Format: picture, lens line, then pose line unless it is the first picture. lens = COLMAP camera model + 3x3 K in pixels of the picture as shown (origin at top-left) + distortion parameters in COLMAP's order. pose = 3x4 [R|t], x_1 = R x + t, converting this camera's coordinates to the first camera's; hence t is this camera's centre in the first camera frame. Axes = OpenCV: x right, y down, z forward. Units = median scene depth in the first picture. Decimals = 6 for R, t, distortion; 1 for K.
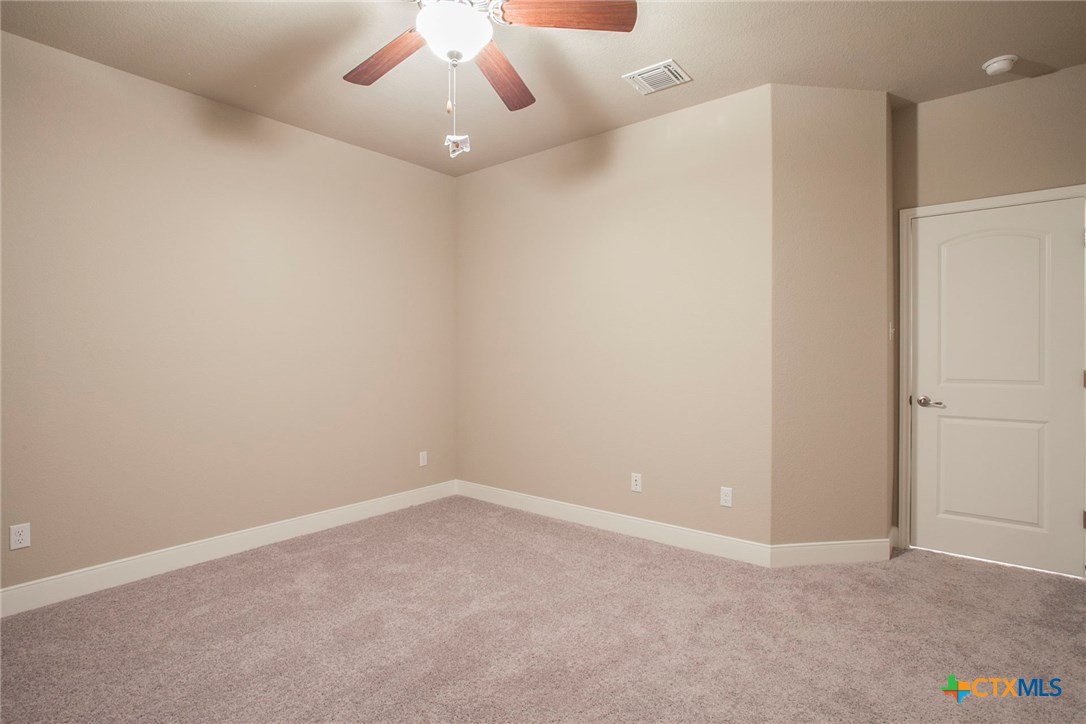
lens RADIAL K [[535.5, 0, 541.9], [0, 535.5, 358.5], [0, 0, 1]] dist [-0.061434, 0.024651]
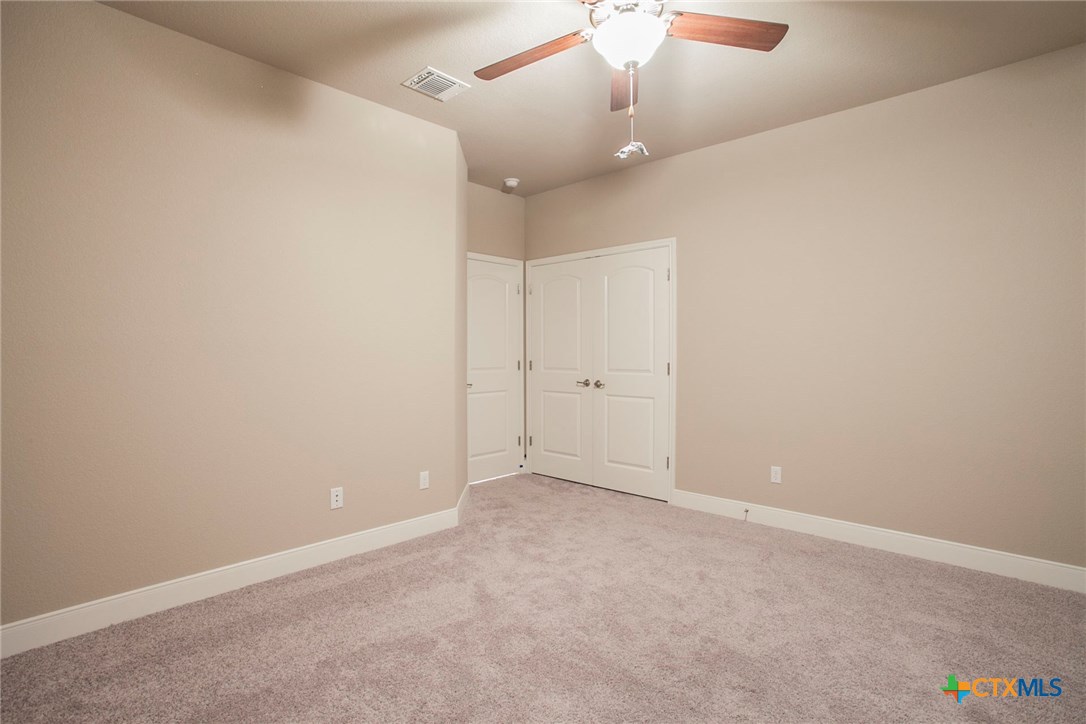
lens RADIAL K [[535.5, 0, 541.9], [0, 535.5, 358.5], [0, 0, 1]] dist [-0.061434, 0.024651]
pose [[0.083292, -0.009477, 0.996480, -0.833551], [0.021979, 0.999729, 0.007670, 0.005780], [-0.996283, 0.021263, 0.083478, 0.747518]]
